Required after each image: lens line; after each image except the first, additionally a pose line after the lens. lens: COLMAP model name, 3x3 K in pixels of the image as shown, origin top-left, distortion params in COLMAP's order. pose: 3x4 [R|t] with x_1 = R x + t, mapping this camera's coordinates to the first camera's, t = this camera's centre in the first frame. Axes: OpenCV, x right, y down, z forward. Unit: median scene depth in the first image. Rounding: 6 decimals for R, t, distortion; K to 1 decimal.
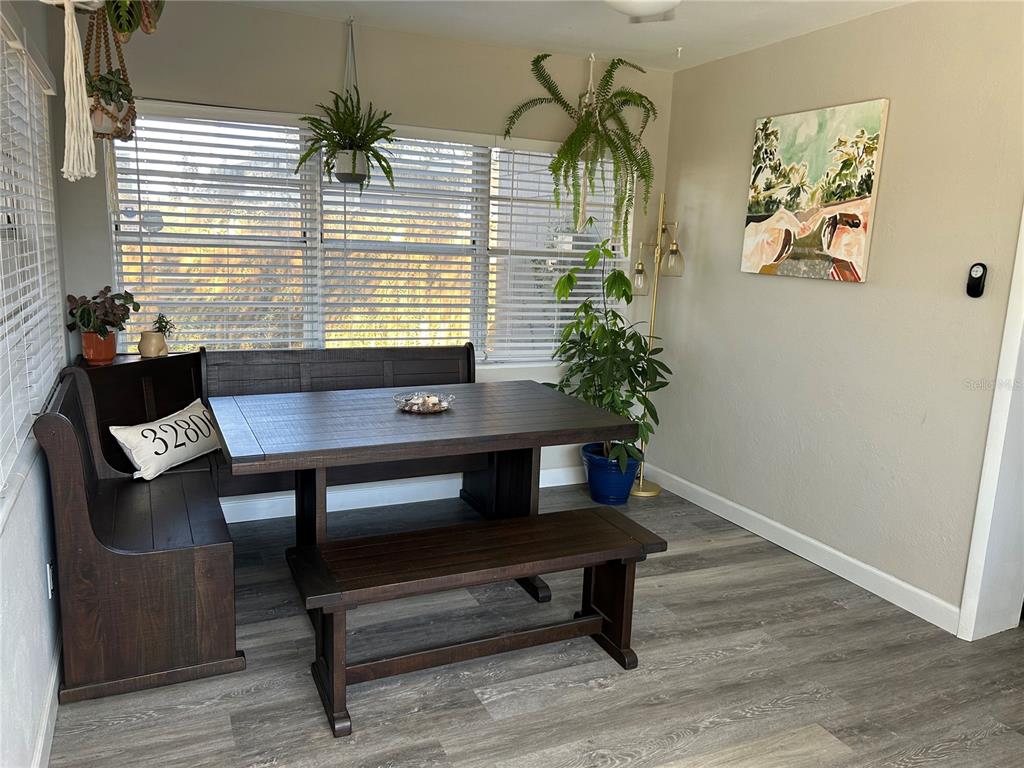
lens RADIAL K [[772.9, 0, 515.3], [0, 772.9, 377.7], [0, 0, 1]] dist [0.008882, 0.013939]
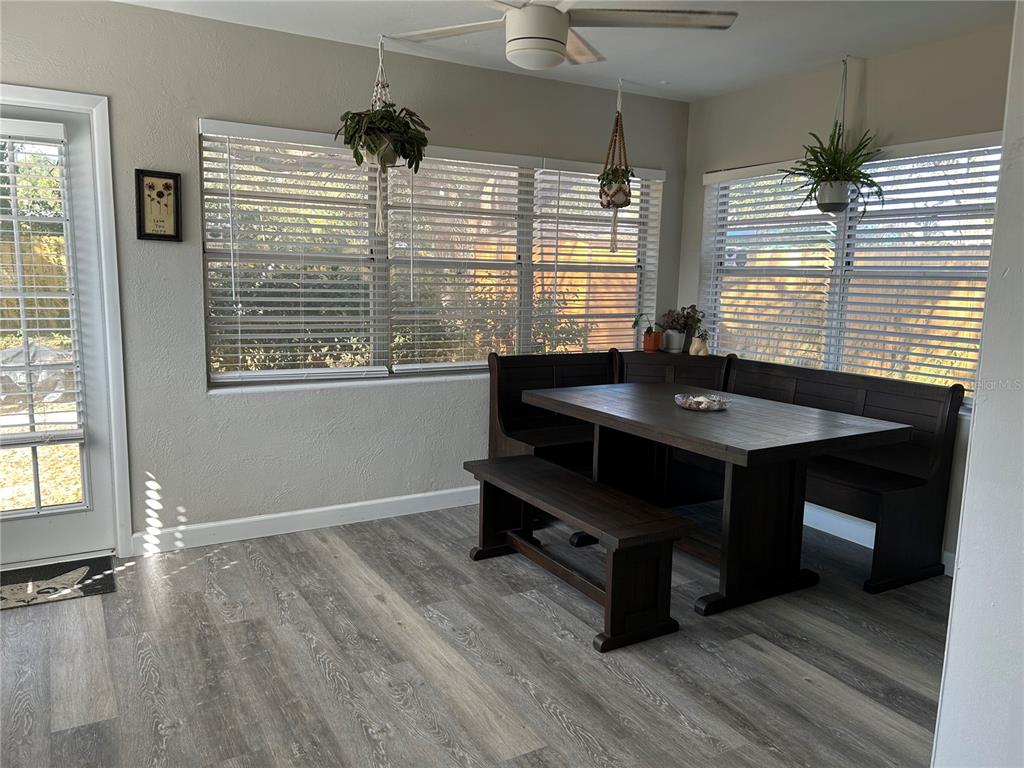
lens RADIAL K [[772.9, 0, 508.9], [0, 772.9, 394.2], [0, 0, 1]] dist [0.008882, 0.013939]
pose [[0.095230, 0.117621, -0.988482, 1.103530], [-0.203450, 0.974334, 0.096338, -0.027887], [0.974443, 0.191932, 0.116716, 0.697584]]
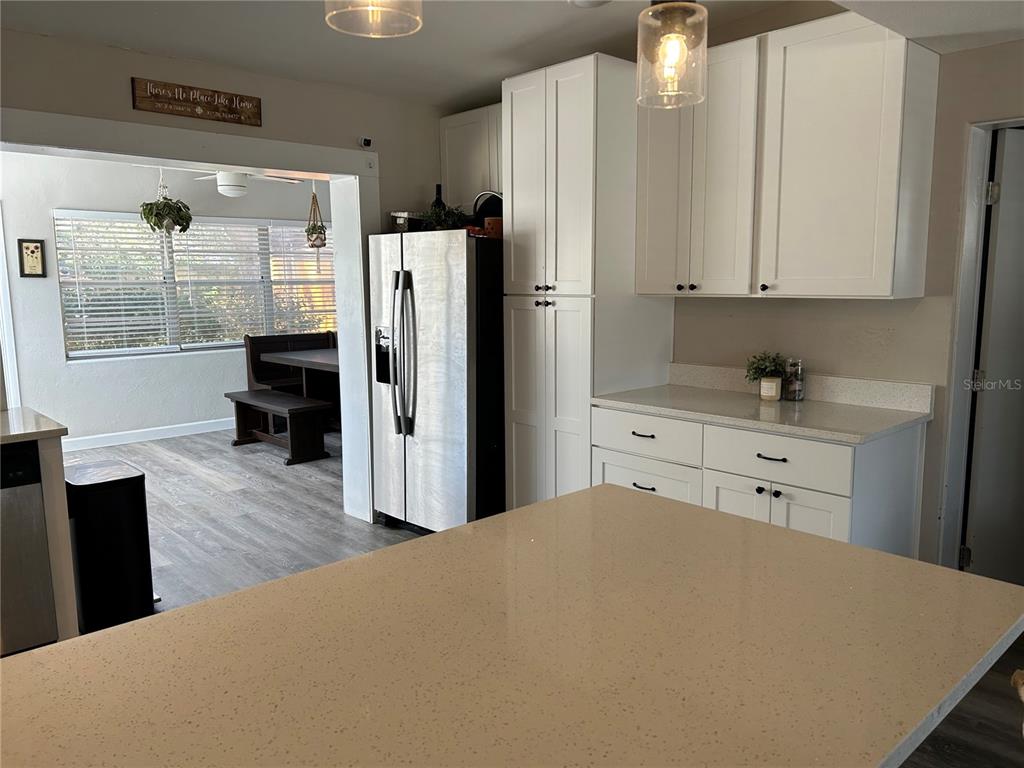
lens RADIAL K [[772.9, 0, 520.0], [0, 772.9, 379.2], [0, 0, 1]] dist [0.008882, 0.013939]
pose [[0.315490, 0.082587, -0.945328, 2.377826], [-0.154814, 0.987338, 0.034590, -0.039555], [0.936215, 0.135437, 0.324281, 0.874236]]
